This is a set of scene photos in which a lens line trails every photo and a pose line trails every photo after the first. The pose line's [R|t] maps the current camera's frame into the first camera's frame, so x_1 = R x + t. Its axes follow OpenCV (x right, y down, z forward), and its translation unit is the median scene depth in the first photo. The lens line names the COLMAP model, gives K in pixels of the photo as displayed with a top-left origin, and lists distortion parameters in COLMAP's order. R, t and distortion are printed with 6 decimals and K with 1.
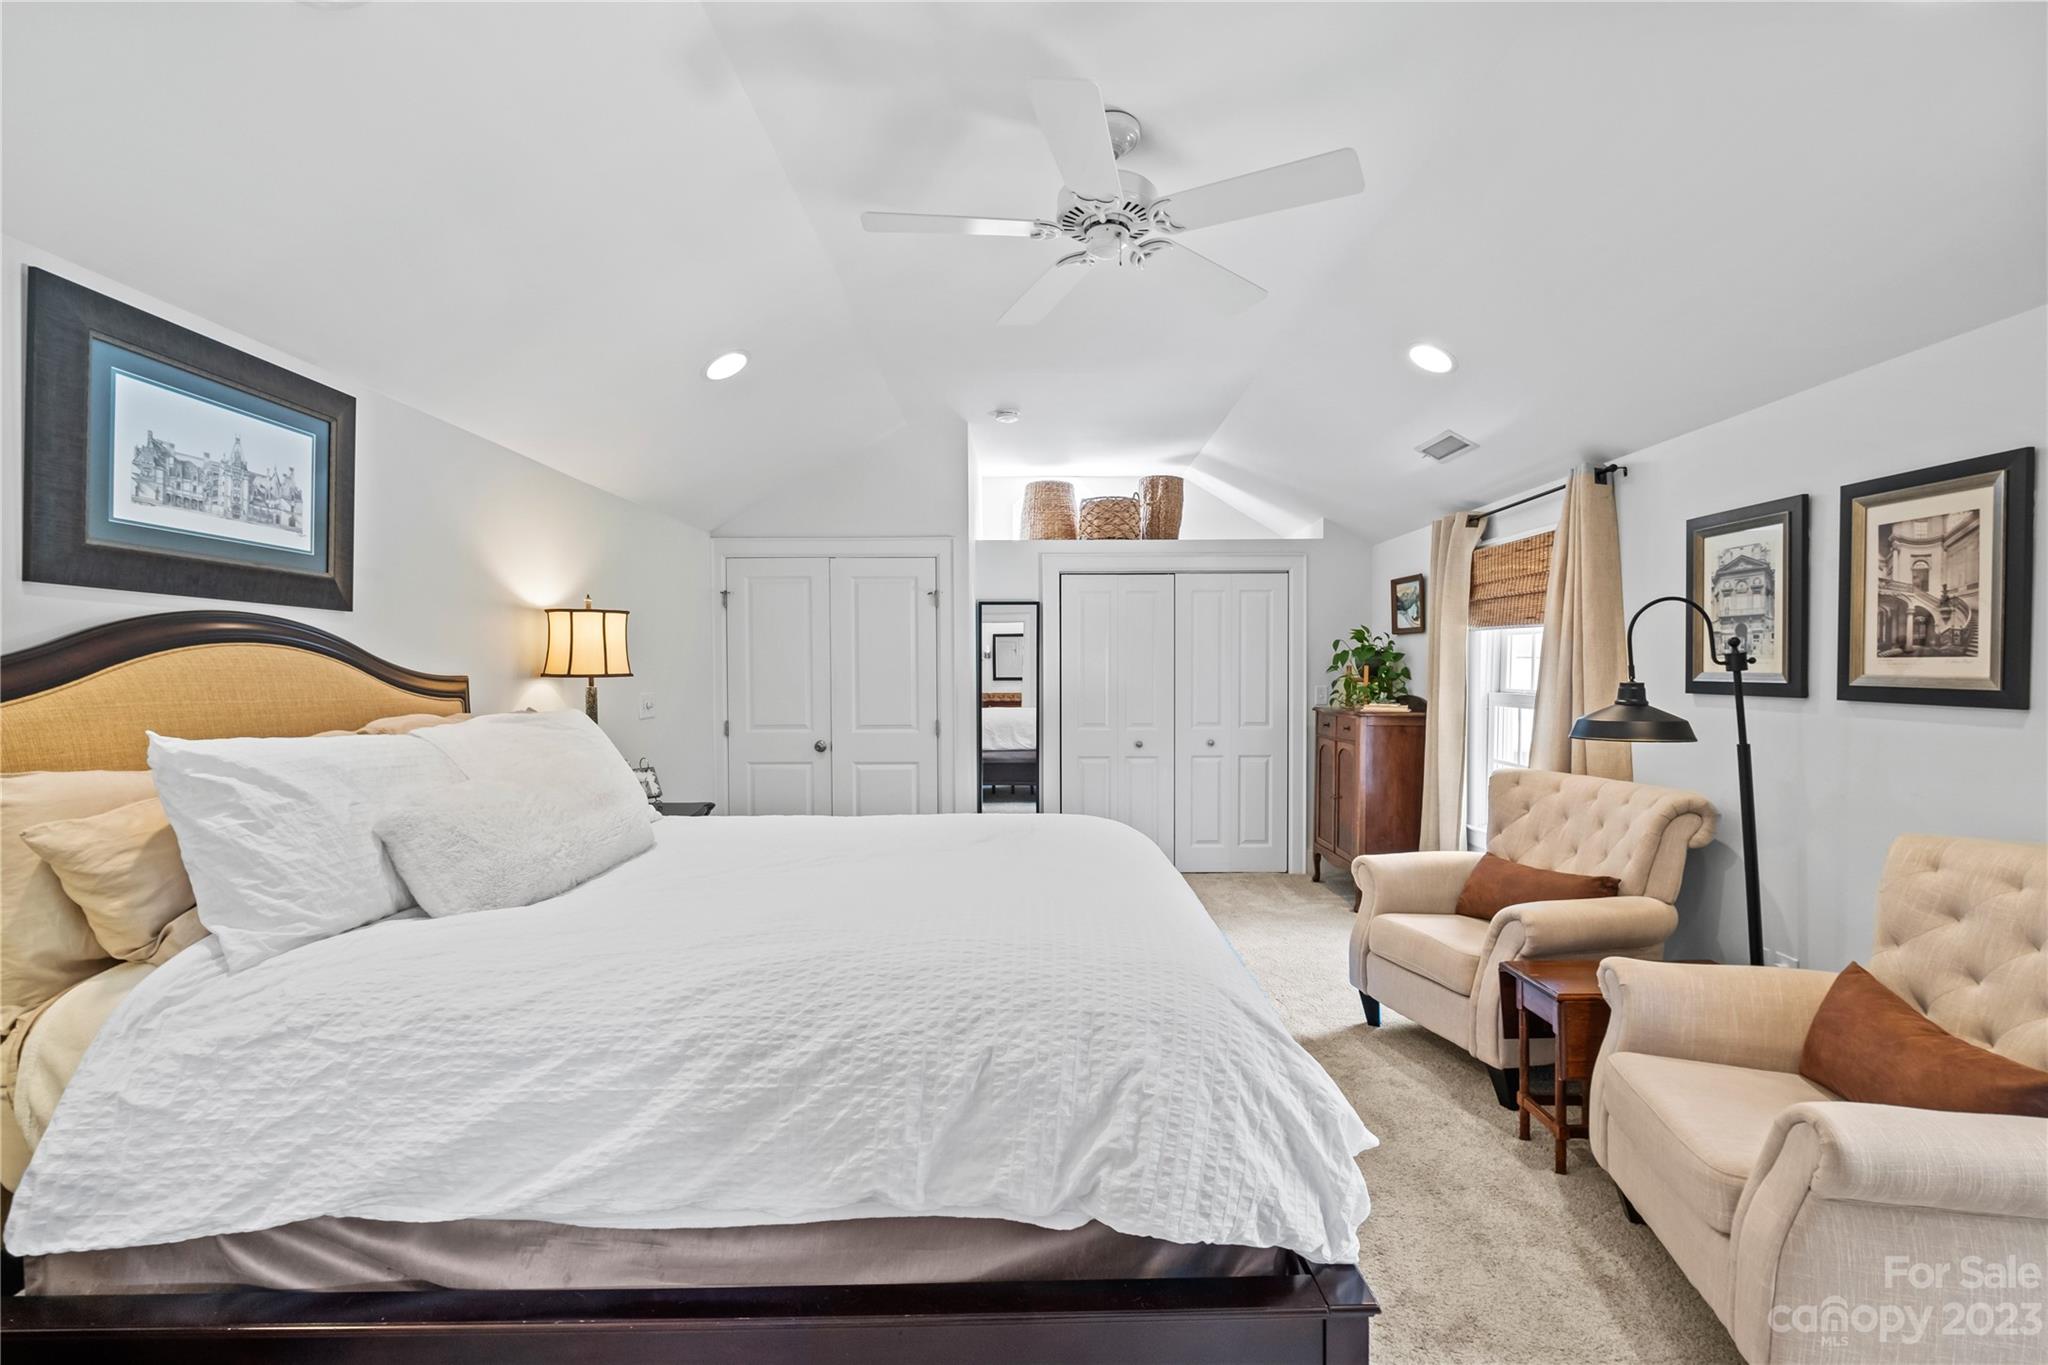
lens RADIAL K [[886.9, 0, 1025.8], [0, 886.9, 674.8], [0, 0, 1]] dist [0.003420, -0.004475]
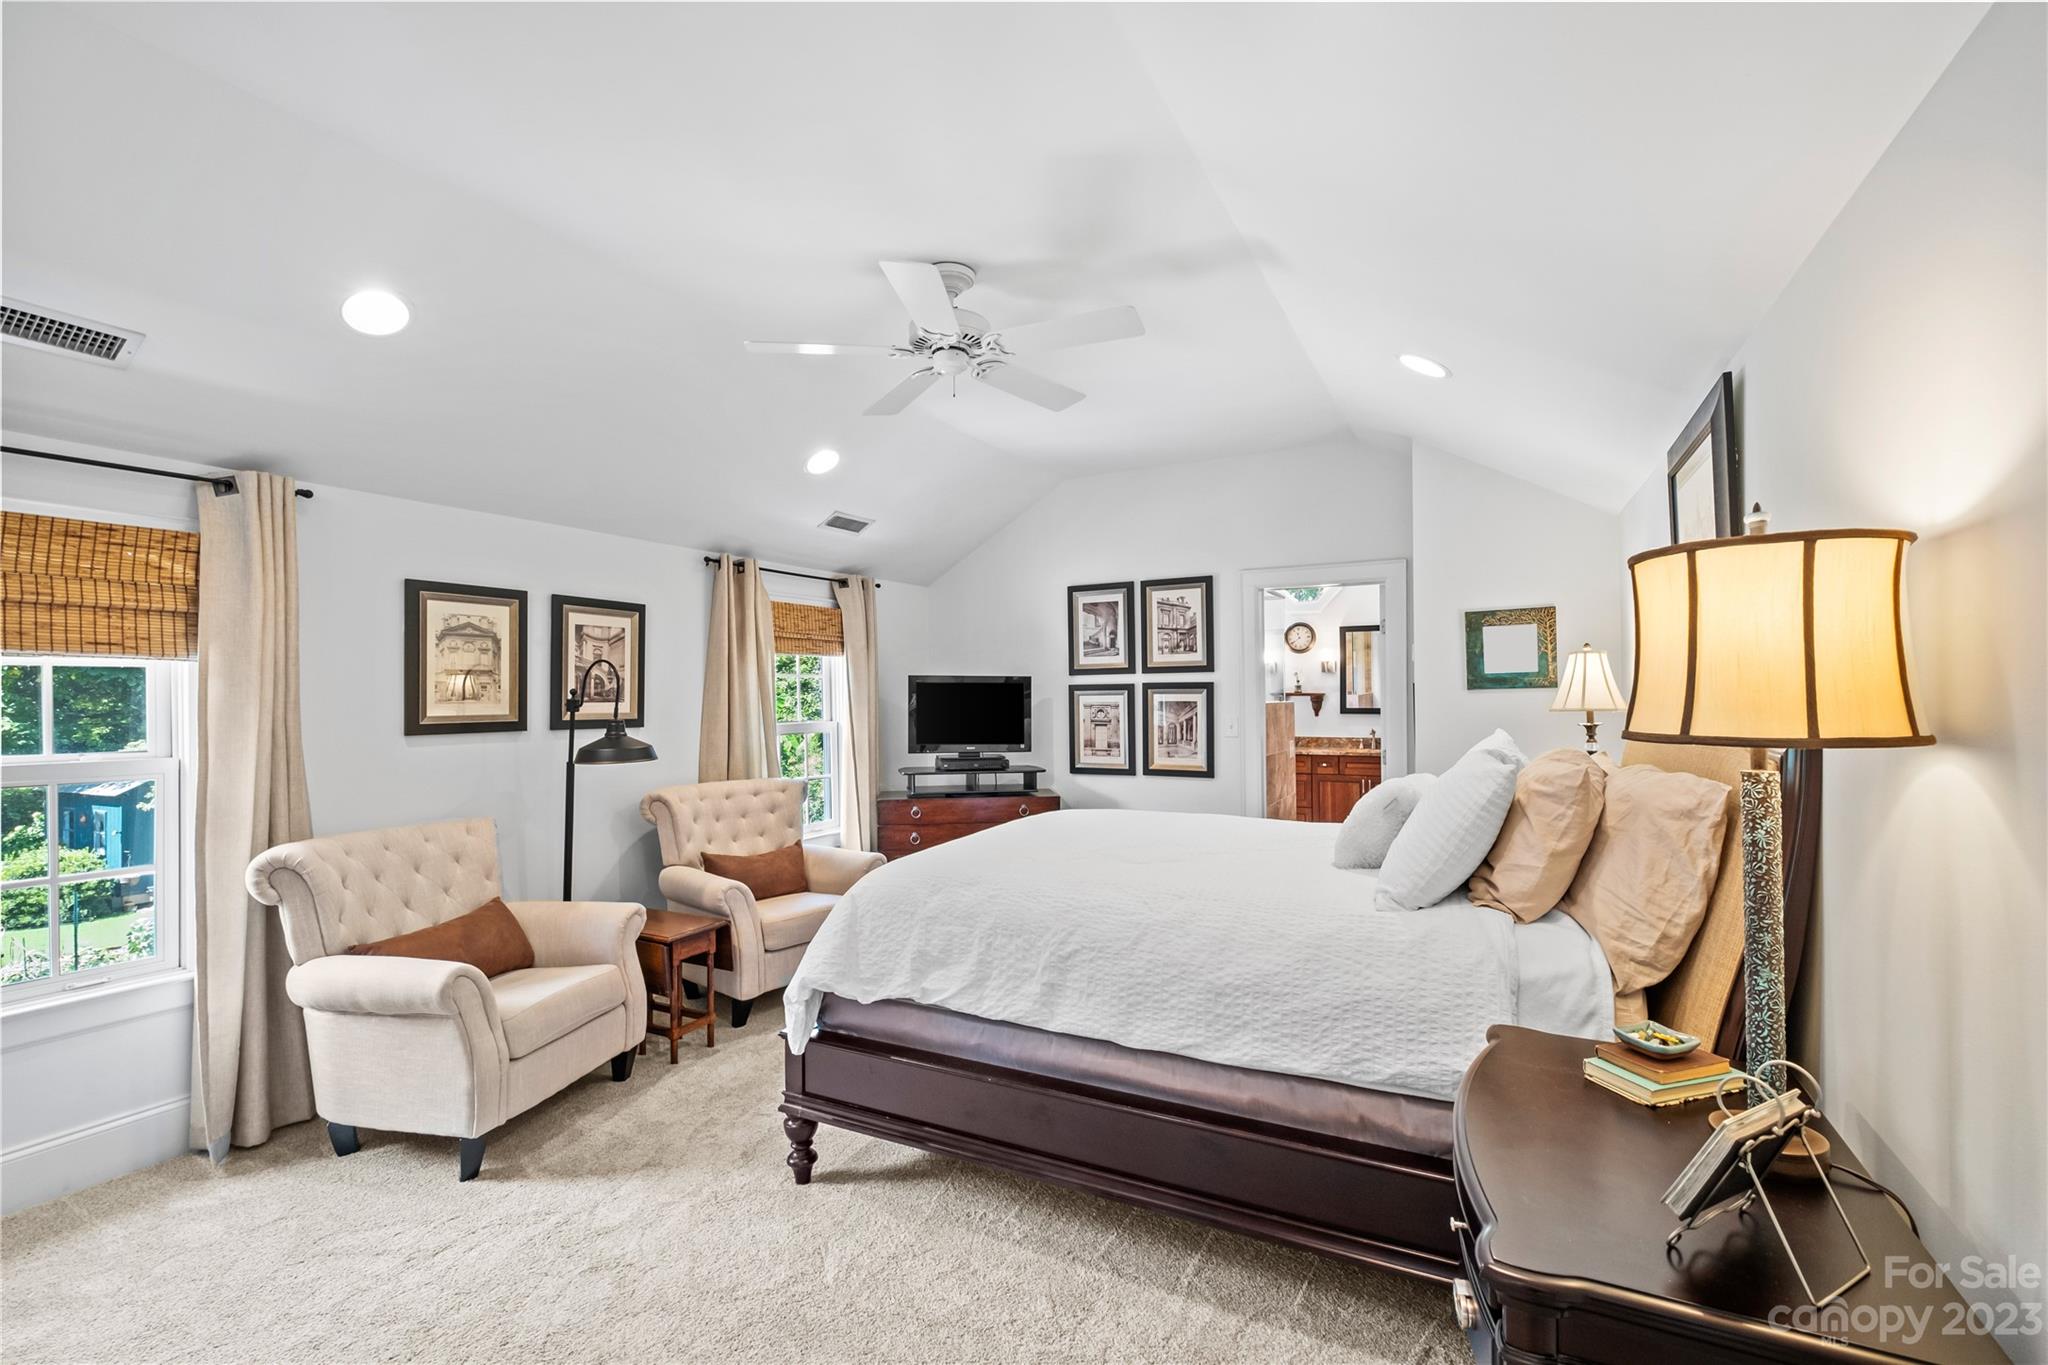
lens RADIAL K [[886.9, 0, 1021.3], [0, 886.9, 687.4], [0, 0, 1]] dist [0.003420, -0.004475]
pose [[-0.877483, 0.010308, 0.479496, -0.535369], [0.011749, 0.999931, 0.000004, -0.035959], [-0.479463, 0.005637, -0.877544, 1.899762]]
